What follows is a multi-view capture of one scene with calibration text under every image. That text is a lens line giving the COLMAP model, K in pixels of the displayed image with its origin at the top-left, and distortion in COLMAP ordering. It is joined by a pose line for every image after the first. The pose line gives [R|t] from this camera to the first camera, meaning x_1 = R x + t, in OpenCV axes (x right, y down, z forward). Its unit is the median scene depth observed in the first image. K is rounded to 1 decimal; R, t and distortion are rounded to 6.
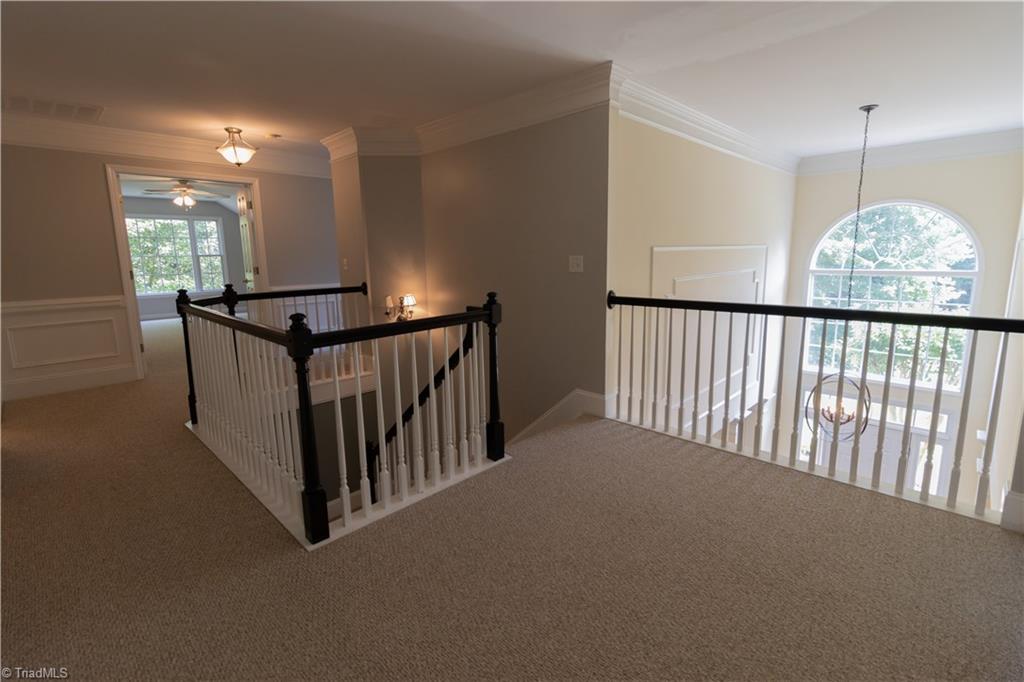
lens RADIAL K [[471.0, 0, 512.2], [0, 471.0, 331.4], [0, 0, 1]] dist [0.000270, -0.013382]
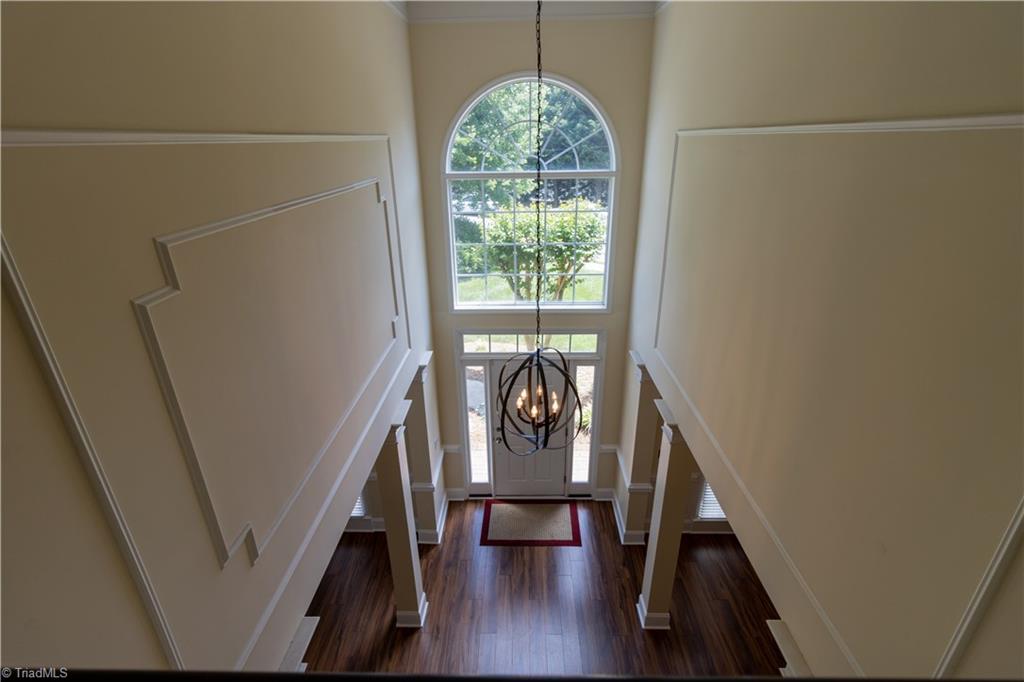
lens RADIAL K [[471.0, 0, 512.2], [0, 471.0, 331.4], [0, 0, 1]] dist [0.000270, -0.013382]
pose [[0.728089, -0.248386, 0.638898, 0.232286], [0.110241, 0.962338, 0.248499, -0.081673], [-0.676560, -0.110497, 0.728050, 0.468303]]
